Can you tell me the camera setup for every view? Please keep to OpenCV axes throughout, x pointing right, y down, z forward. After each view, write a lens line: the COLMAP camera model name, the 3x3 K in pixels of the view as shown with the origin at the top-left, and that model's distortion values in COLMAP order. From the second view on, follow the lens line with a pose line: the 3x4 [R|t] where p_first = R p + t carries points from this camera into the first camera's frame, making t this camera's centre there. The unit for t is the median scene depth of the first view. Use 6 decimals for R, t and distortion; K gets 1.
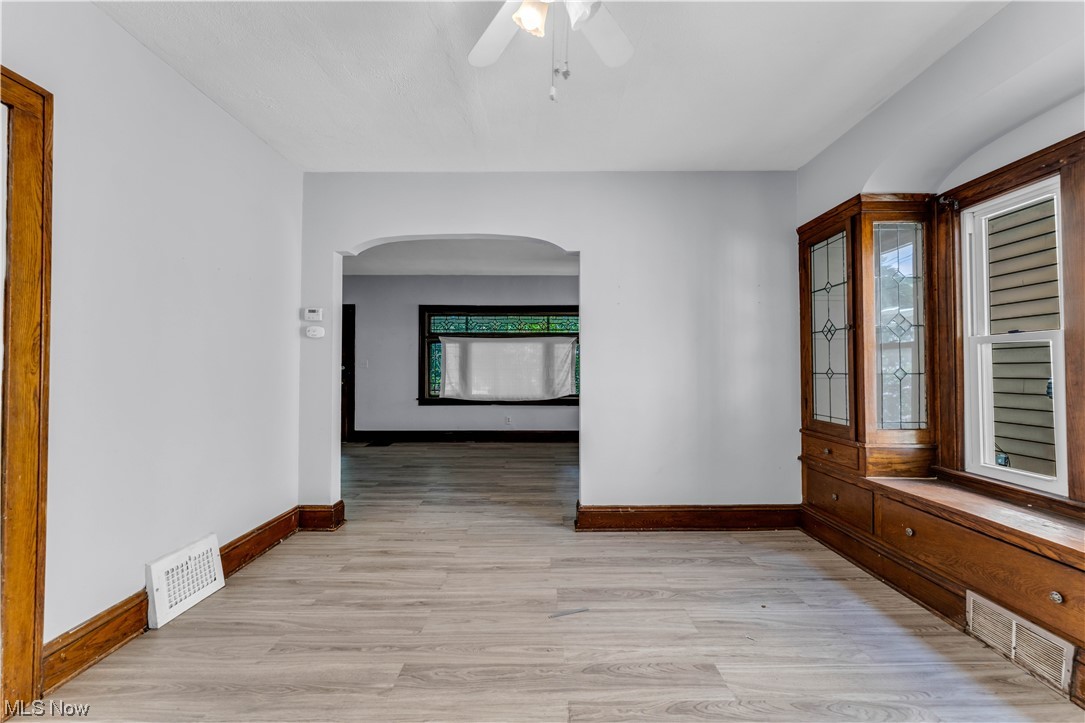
lens RADIAL K [[438.6, 0, 542.8], [0, 438.6, 359.3], [0, 0, 1]] dist [-0.000434, 0.000161]
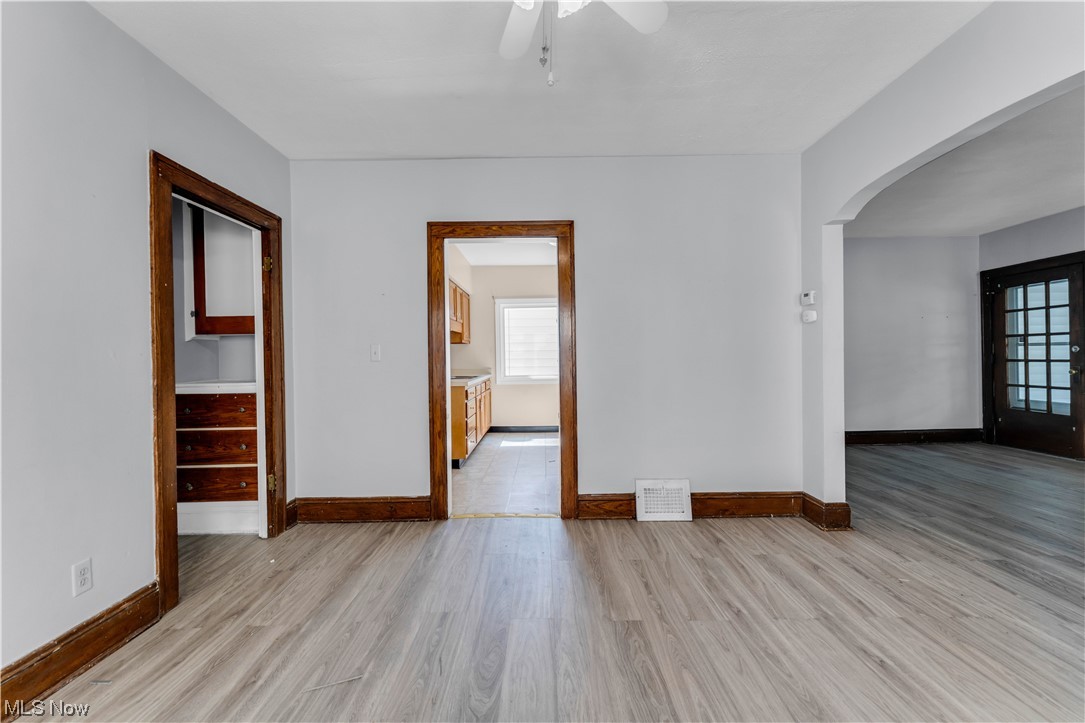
lens RADIAL K [[438.6, 0, 542.8], [0, 438.6, 359.3], [0, 0, 1]] dist [-0.000434, 0.000161]
pose [[0.001401, 0.002273, -0.999996, 0.511323], [0.037914, 0.999278, 0.002324, 0.007918], [0.999280, -0.037917, 0.001314, 0.487095]]
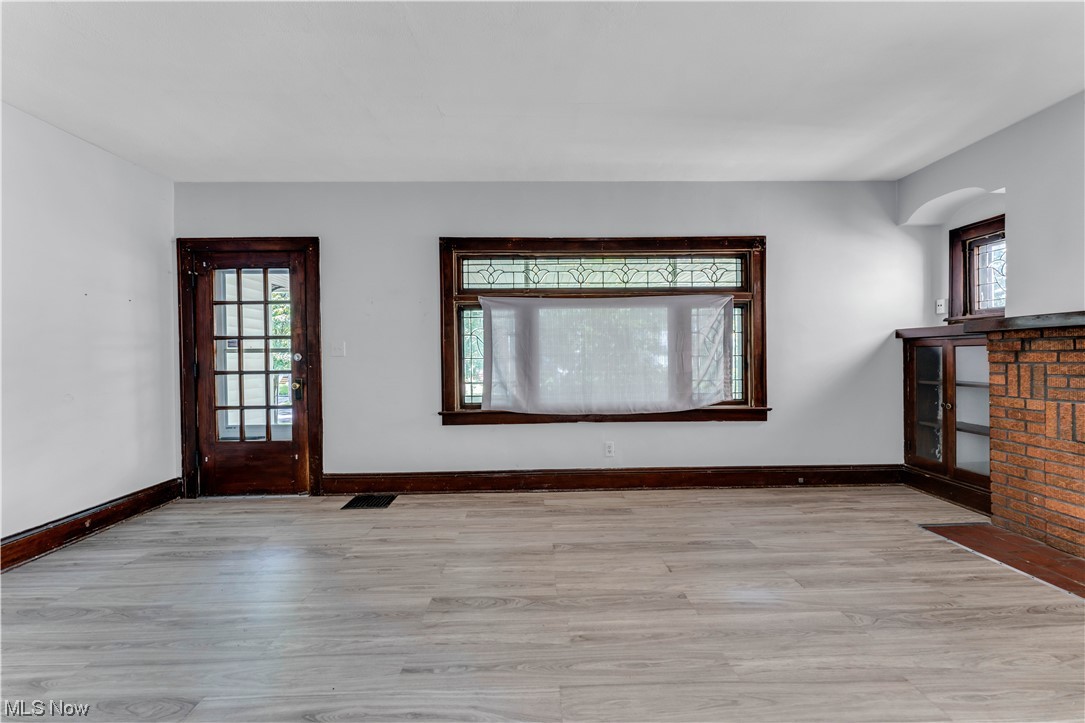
lens RADIAL K [[438.6, 0, 542.8], [0, 438.6, 359.3], [0, 0, 1]] dist [-0.000434, 0.000161]
pose [[0.999602, -0.012592, 0.025259, -0.432225], [0.011874, 0.999528, 0.028348, 0.026633], [-0.025604, -0.028037, 0.999279, 1.150587]]
